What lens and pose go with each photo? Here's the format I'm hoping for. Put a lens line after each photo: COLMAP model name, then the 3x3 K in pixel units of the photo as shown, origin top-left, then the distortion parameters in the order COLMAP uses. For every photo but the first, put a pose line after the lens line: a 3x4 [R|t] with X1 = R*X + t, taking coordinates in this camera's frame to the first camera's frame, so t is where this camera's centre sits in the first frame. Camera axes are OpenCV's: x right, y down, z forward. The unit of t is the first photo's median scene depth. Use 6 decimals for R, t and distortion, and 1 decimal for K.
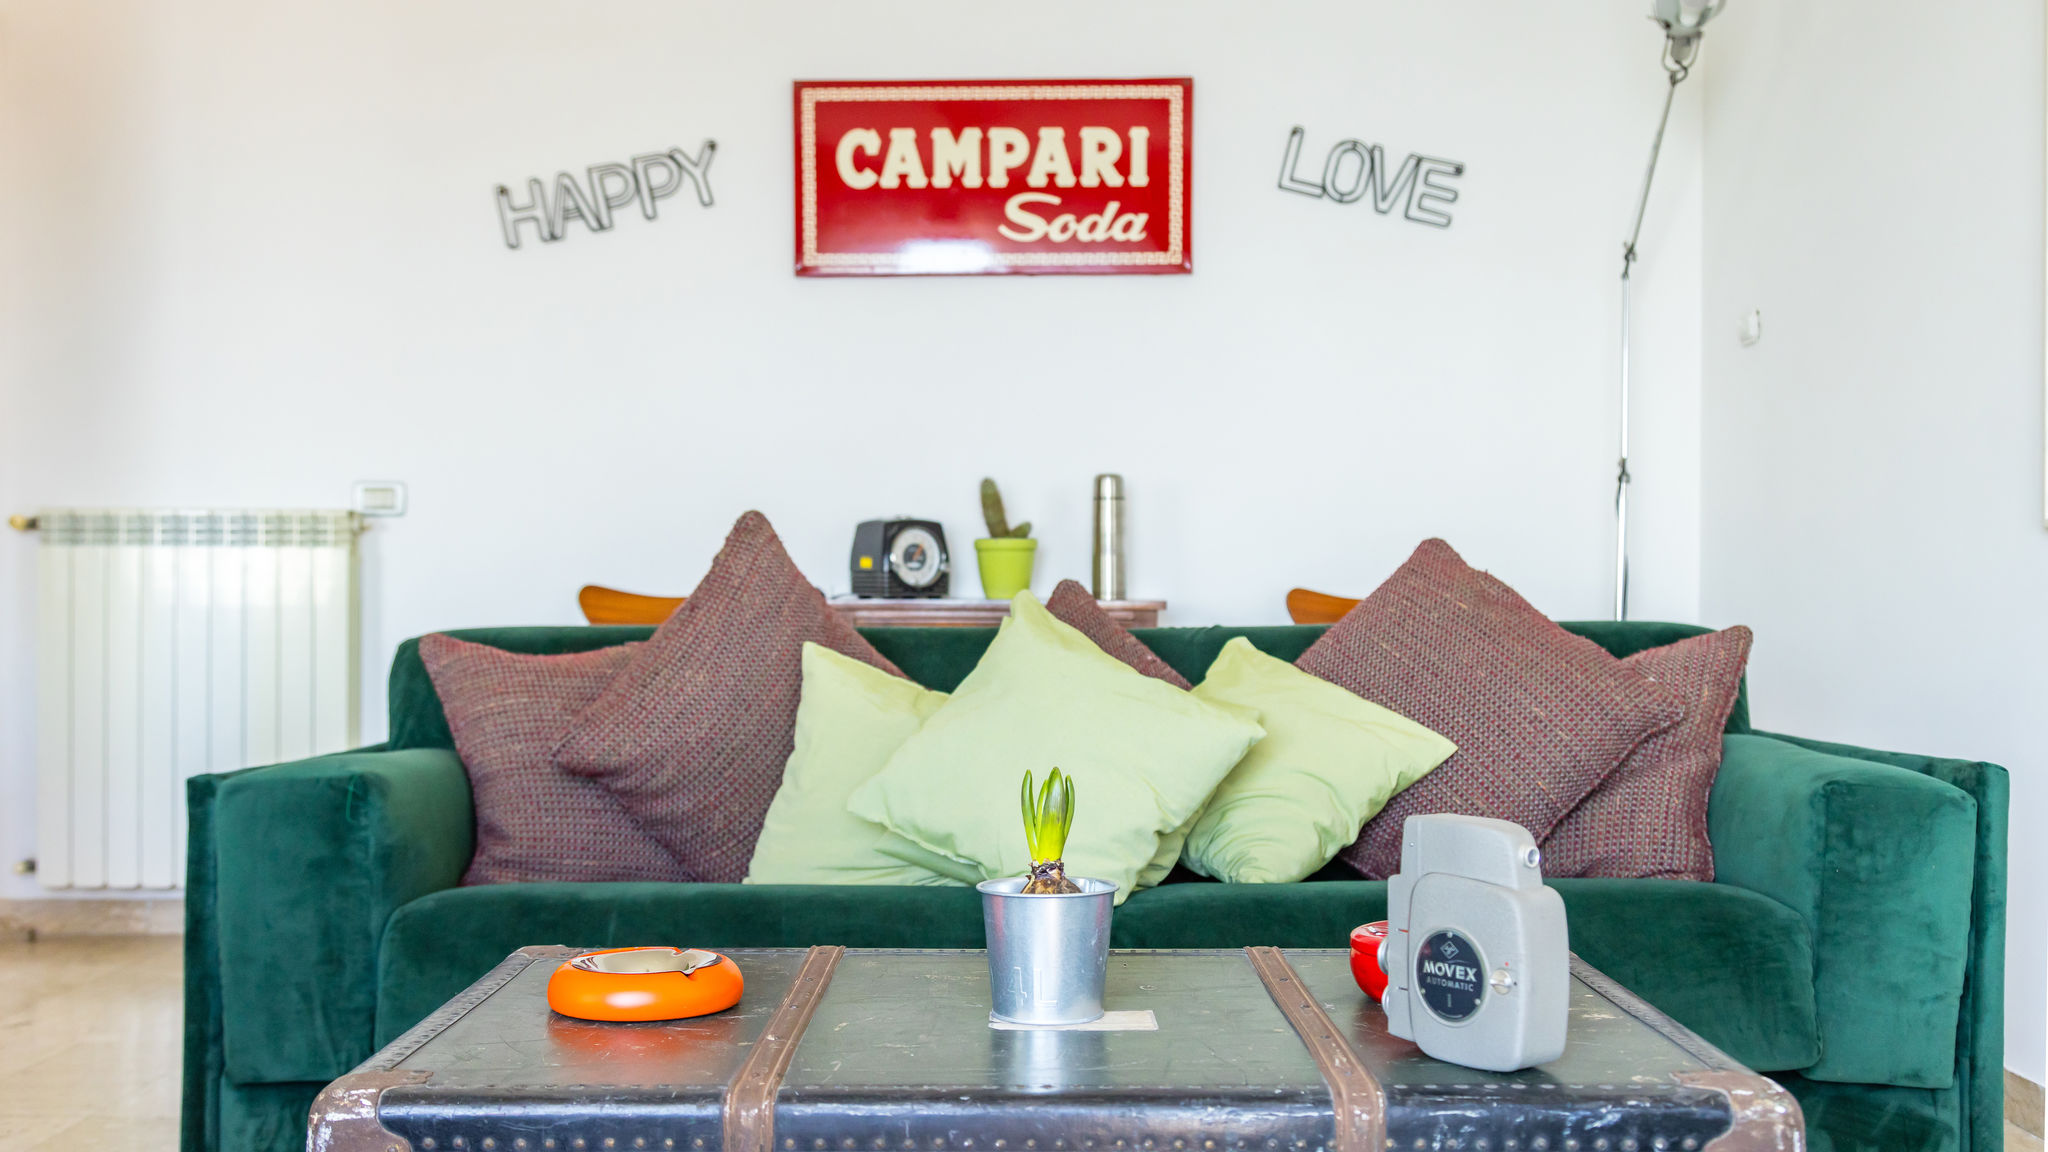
lens RADIAL K [[1961.3, 0, 1031.1], [0, 1961.3, 594.5], [0, 0, 1]] dist [0.006282, 0.000000]
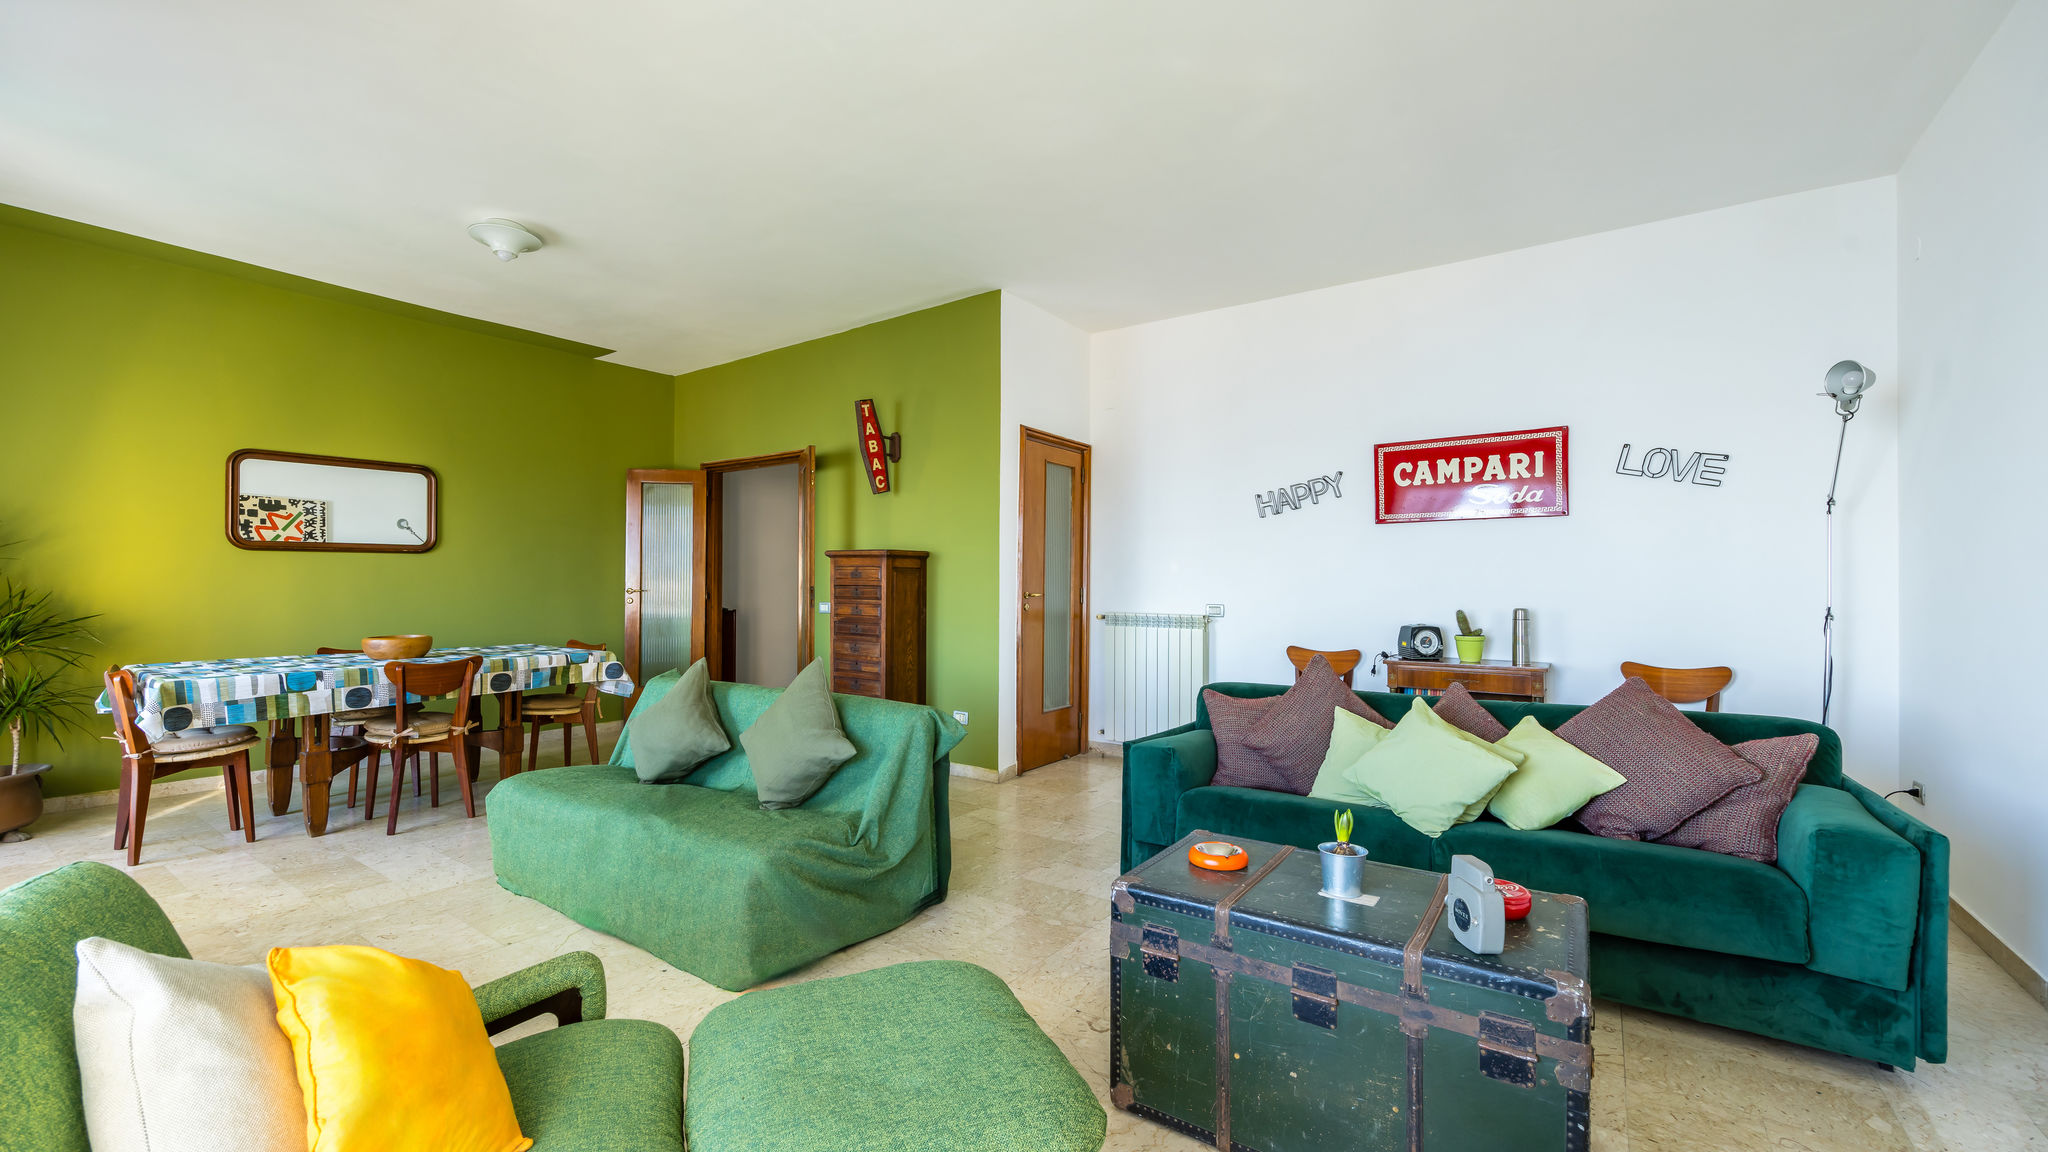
lens RADIAL K [[836.2, 0, 1020.4], [0, 836.2, 572.4], [0, 0, 1]] dist [-0.001082, 0.000294]
pose [[0.822655, -0.006891, -0.568500, 0.113249], [-0.002094, 0.999883, -0.015150, -0.087571], [0.568538, 0.013654, 0.822544, -0.120646]]
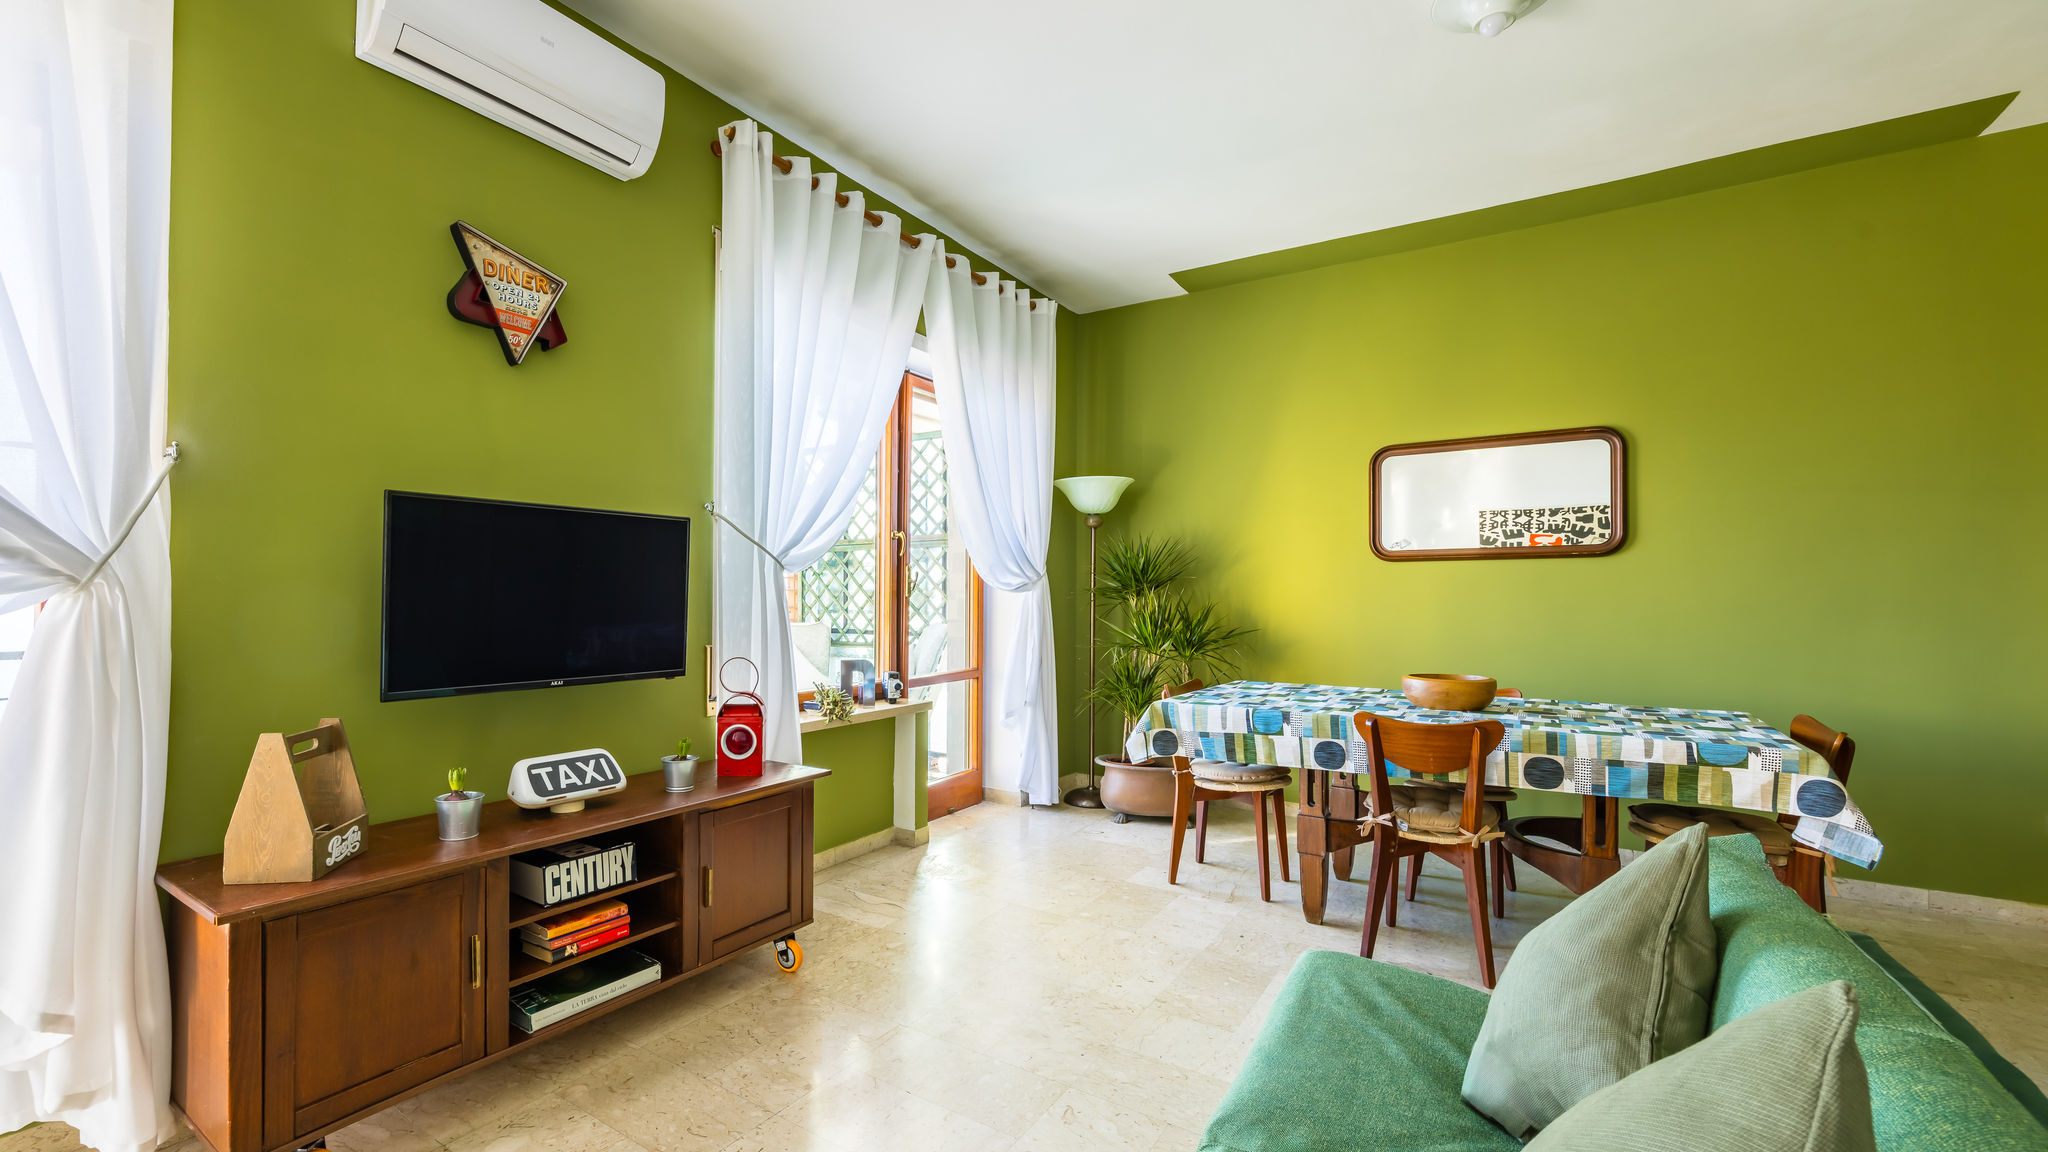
lens RADIAL K [[836.2, 0, 941.3], [0, 836.2, 598.8], [0, 0, 1]] dist [-0.001082, 0.000294]
pose [[-0.571467, -0.003956, -0.820616, -0.276487], [-0.006323, 0.999980, -0.000418, -0.085683], [0.820601, 0.004950, -0.571480, 0.352738]]
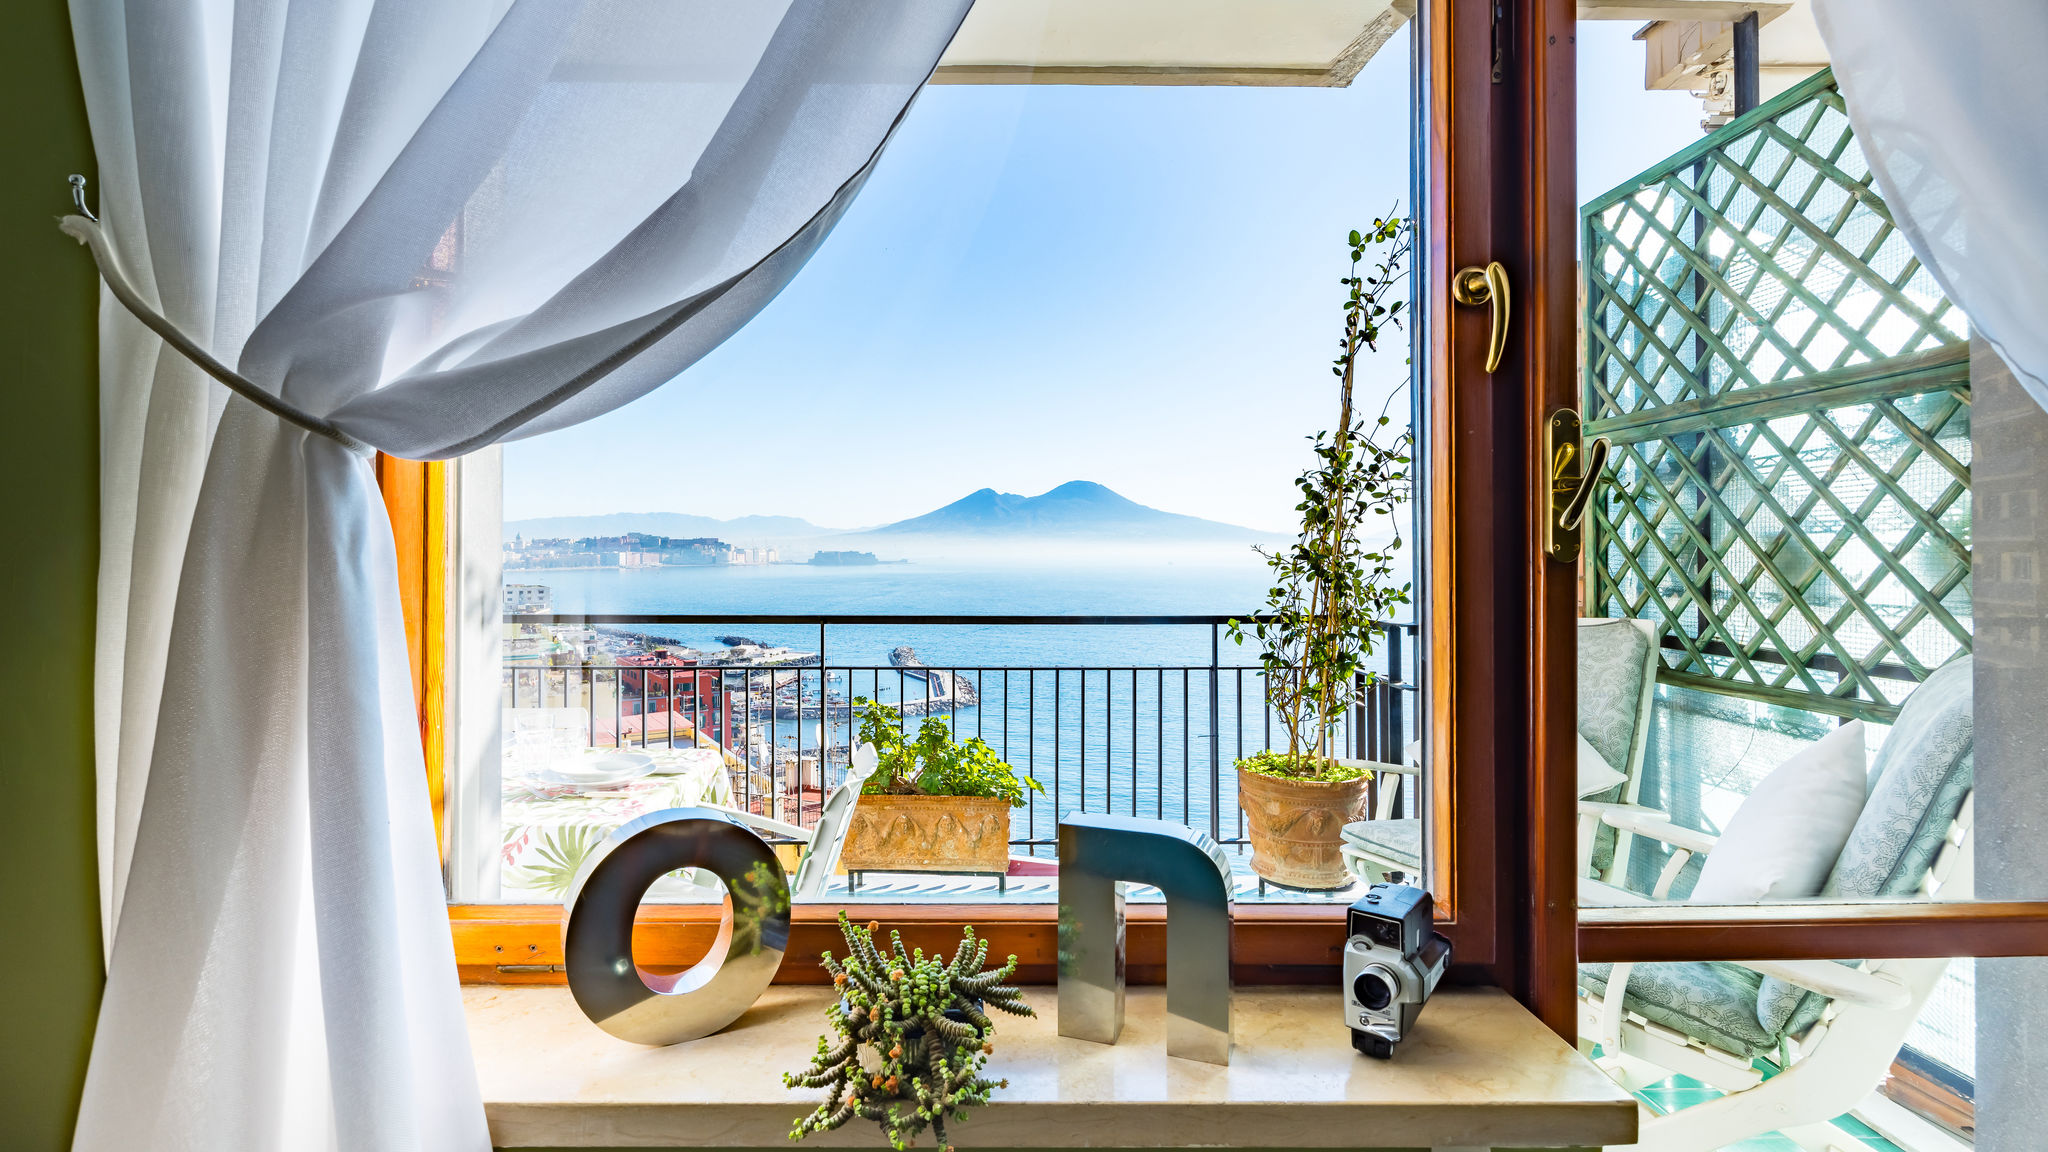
lens RADIAL K [[1023.3, 0, 1011.1], [0, 1023.3, 542.0], [0, 0, 1]] dist [-0.022710, 0.000093]
pose [[-0.998374, -0.002146, -0.056961, -0.915778], [-0.001758, 0.999975, -0.006859, -0.091637], [0.056974, -0.006747, -0.998353, 0.001901]]
